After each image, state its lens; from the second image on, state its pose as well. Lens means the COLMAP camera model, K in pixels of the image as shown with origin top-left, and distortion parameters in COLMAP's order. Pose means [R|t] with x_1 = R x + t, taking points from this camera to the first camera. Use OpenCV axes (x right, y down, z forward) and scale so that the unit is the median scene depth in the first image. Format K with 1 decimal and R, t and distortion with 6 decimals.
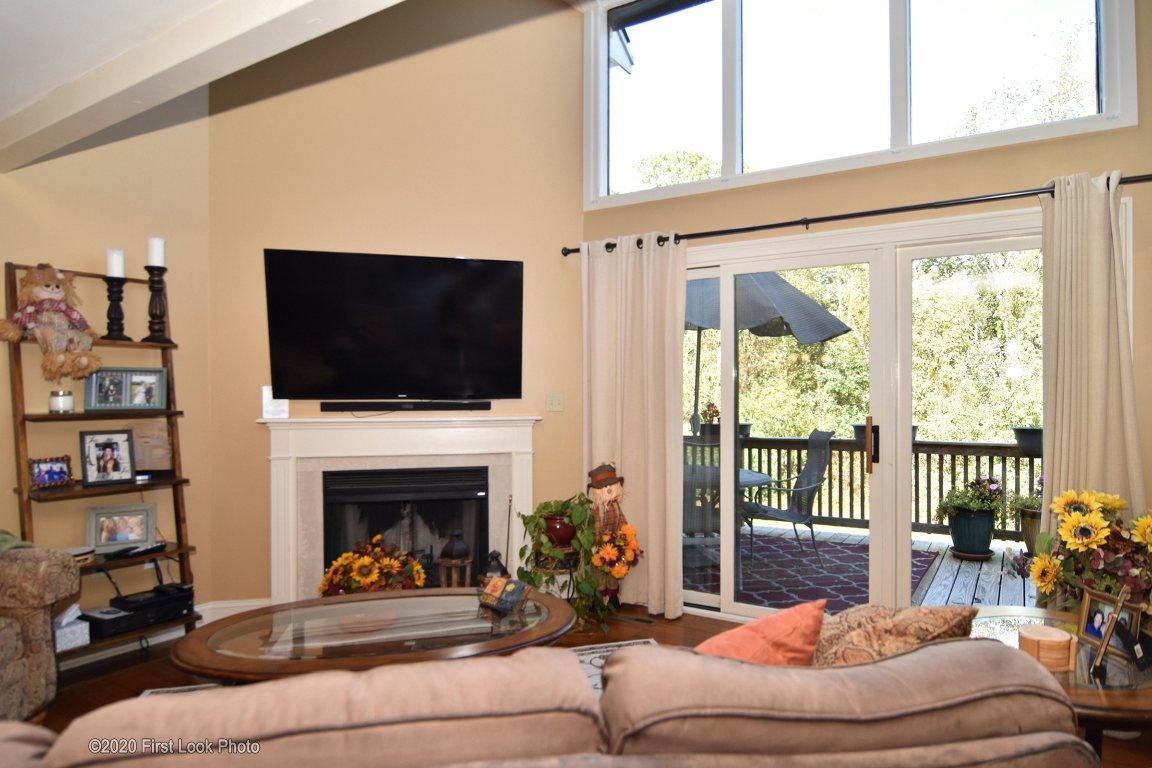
lens RADIAL K [[683.8, 0, 628.7], [0, 683.8, 384.1], [0, 0, 1]] dist [-0.012986, -0.005824]
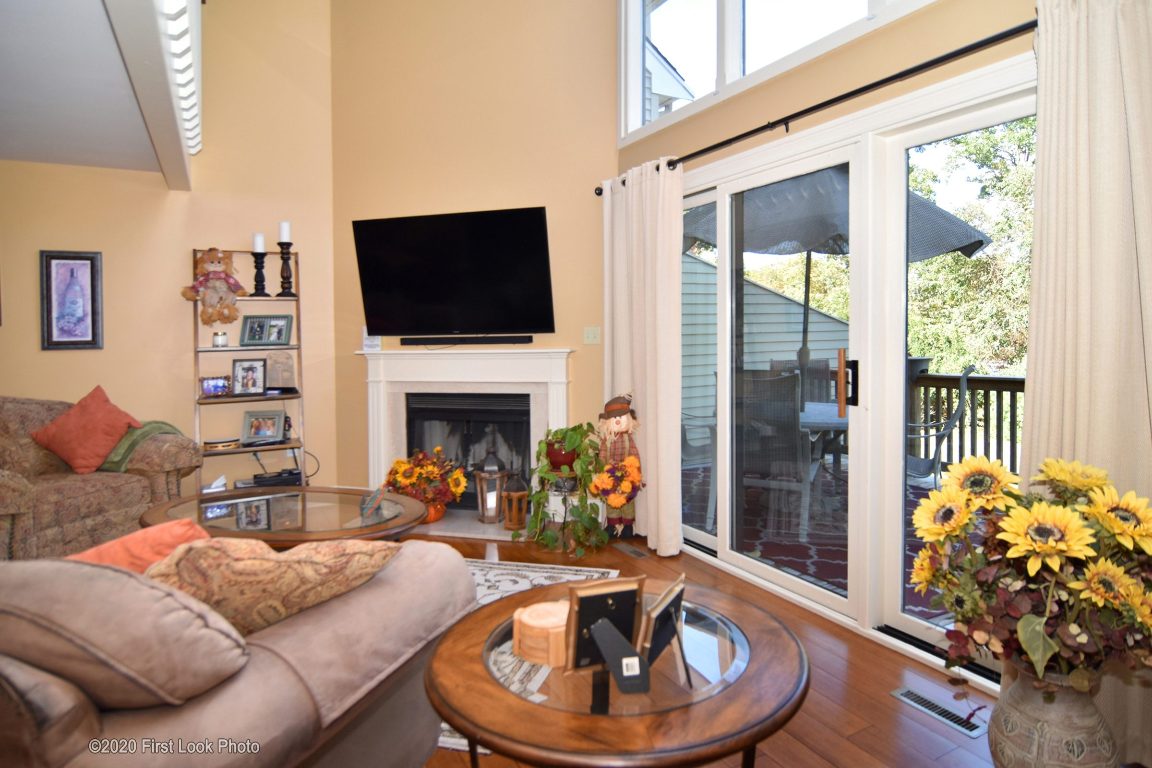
lens RADIAL K [[642.0, 0, 570.2], [0, 642.0, 337.7], [0, 0, 1]] dist [-0.005053, -0.005159]
pose [[0.847134, -0.010119, -0.531282, 0.500851], [0.024690, 0.999488, 0.020333, 0.011153], [0.530805, -0.030343, 0.846951, 0.184307]]
